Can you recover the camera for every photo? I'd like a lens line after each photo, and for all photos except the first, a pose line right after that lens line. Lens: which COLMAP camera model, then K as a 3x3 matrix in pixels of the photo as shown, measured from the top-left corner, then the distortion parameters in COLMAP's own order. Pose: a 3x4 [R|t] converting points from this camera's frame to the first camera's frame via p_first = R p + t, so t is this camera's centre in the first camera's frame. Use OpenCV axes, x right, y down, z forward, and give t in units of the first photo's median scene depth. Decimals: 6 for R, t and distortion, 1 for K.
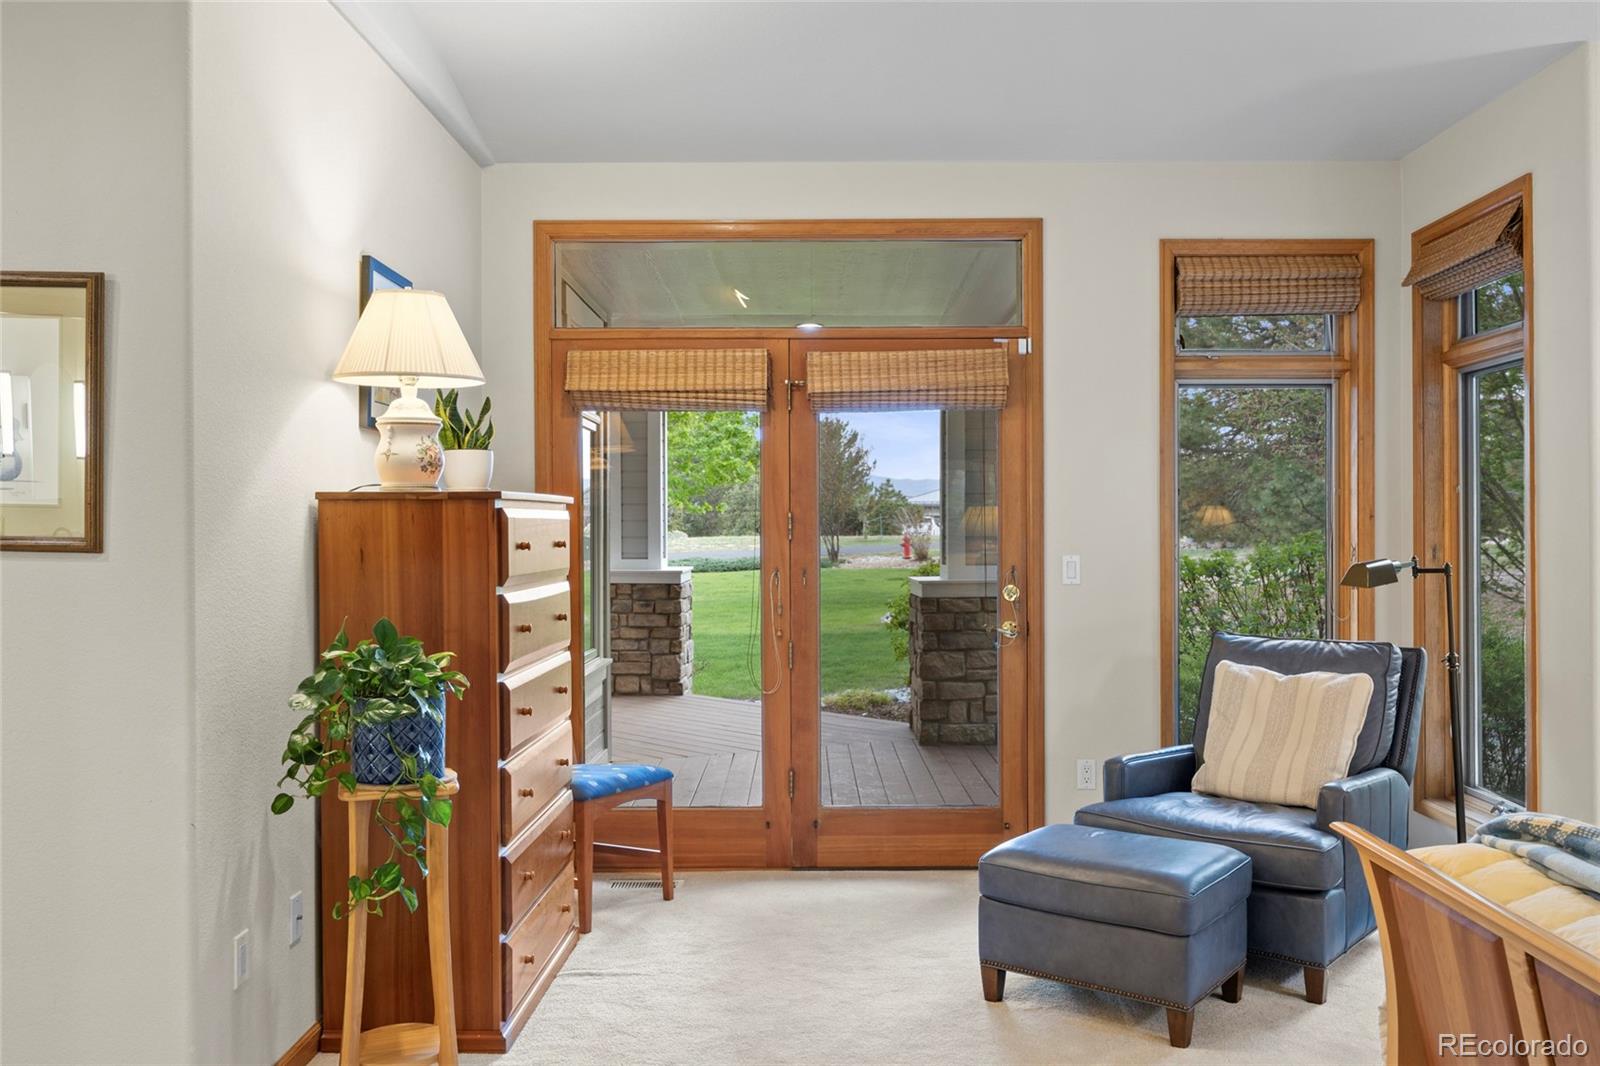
lens RADIAL K [[1283.1, 0, 807.4], [0, 1283.1, 536.5], [0, 0, 1]] dist [-0.011623, -0.000793]
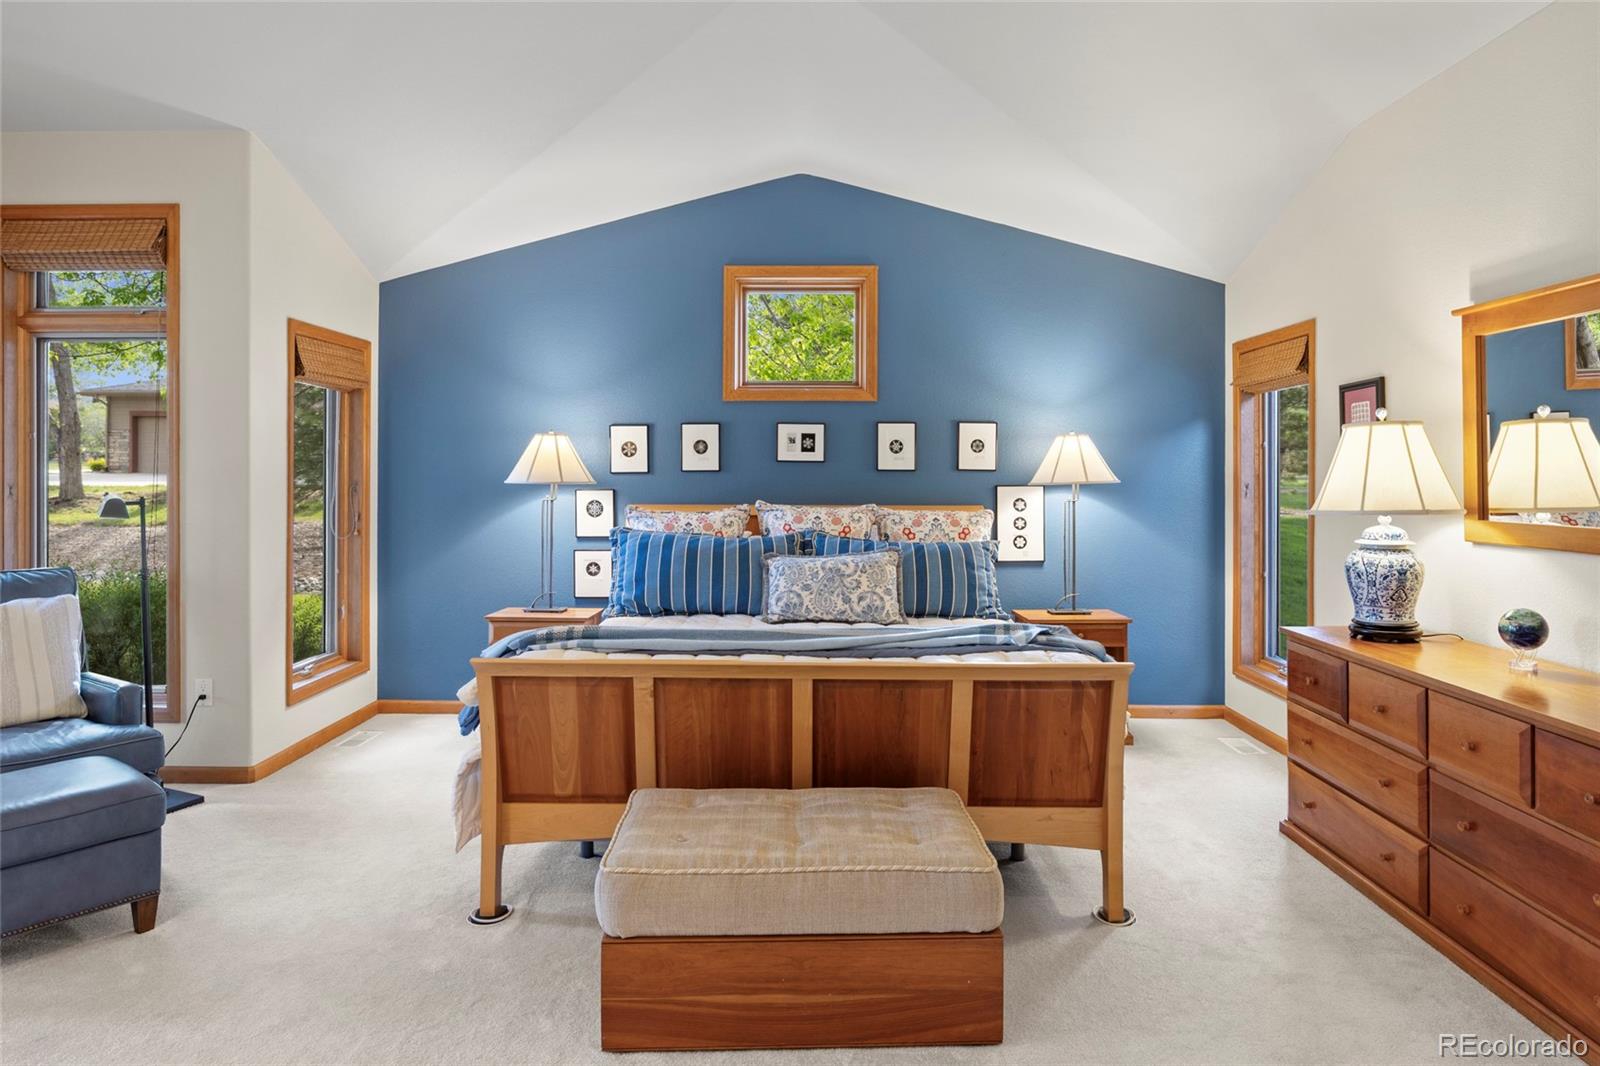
lens RADIAL K [[1001.8, 0, 791.8], [0, 1001.8, 470.9], [0, 0, 1]] dist [-0.007367, -0.000332]
pose [[0.020520, 0.006783, 0.999766, -0.405024], [-0.000629, 0.999977, -0.006772, 0.001061], [-0.999789, -0.000490, 0.020524, 0.294499]]
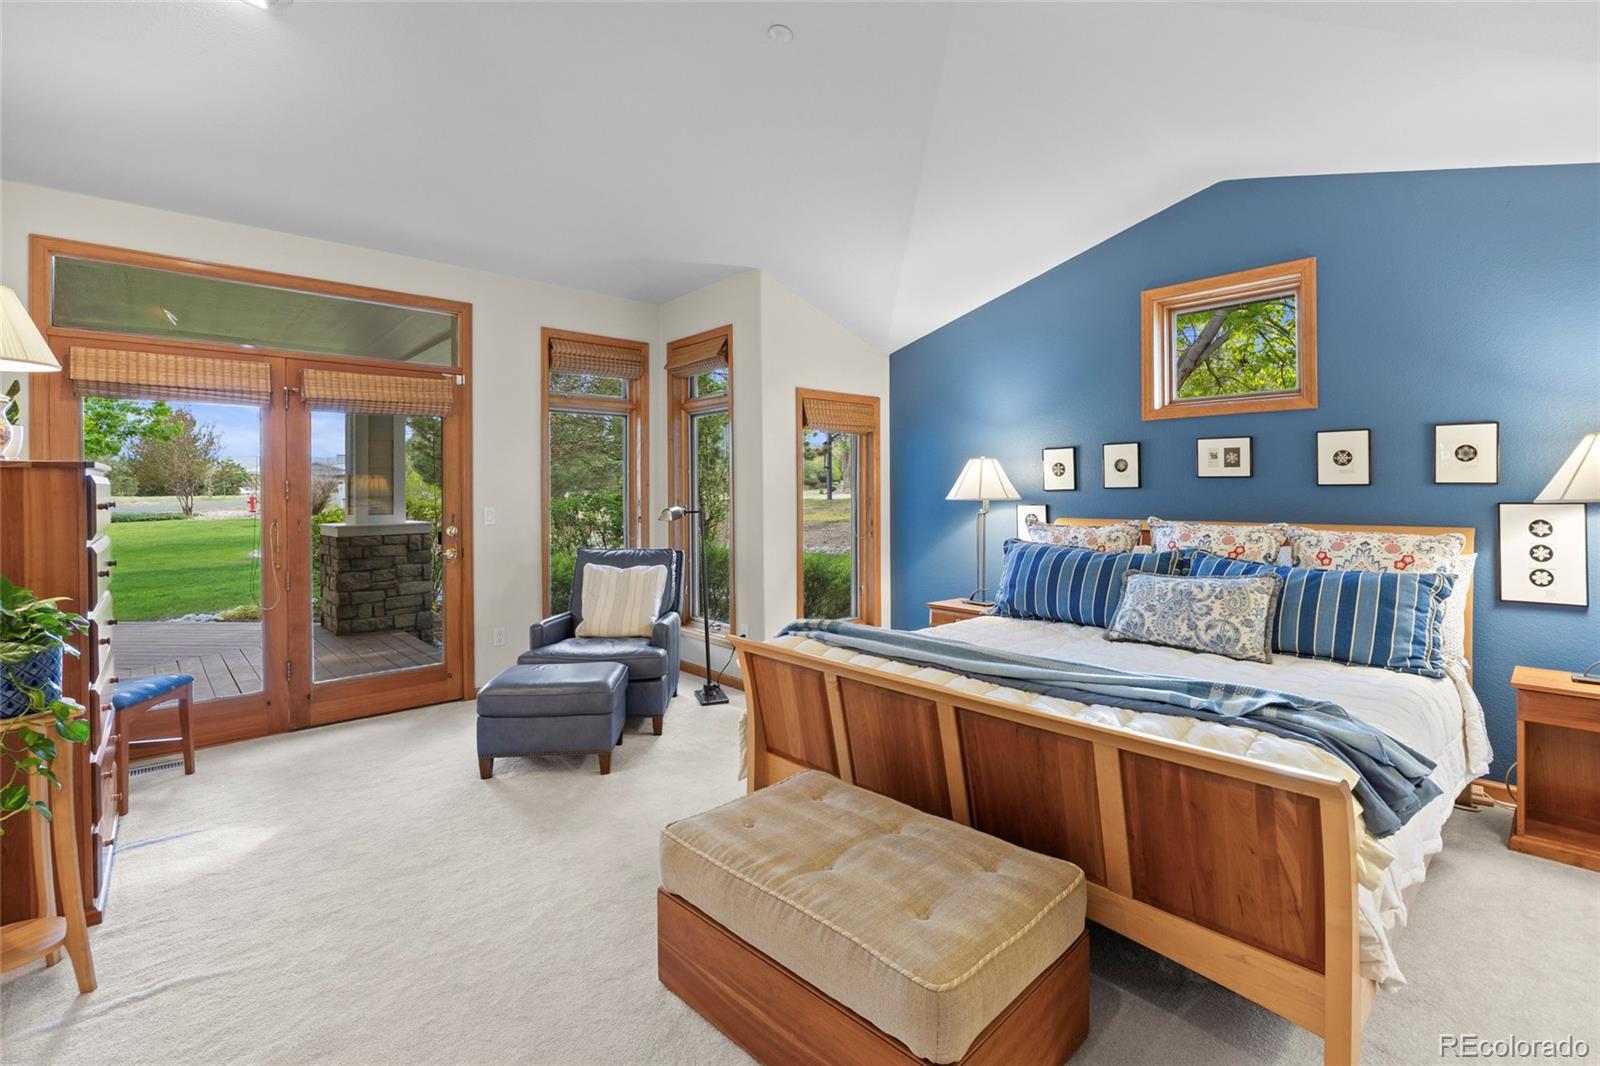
lens RADIAL K [[721.5, 0, 799.0], [0, 721.5, 490.9], [0, 0, 1]] dist [-0.014548, 0.001428]
pose [[0.737644, -0.001005, 0.675189, -0.141843], [0.004809, 0.999981, -0.003765, -0.001389], [-0.675173, 0.006024, 0.737635, 0.035385]]
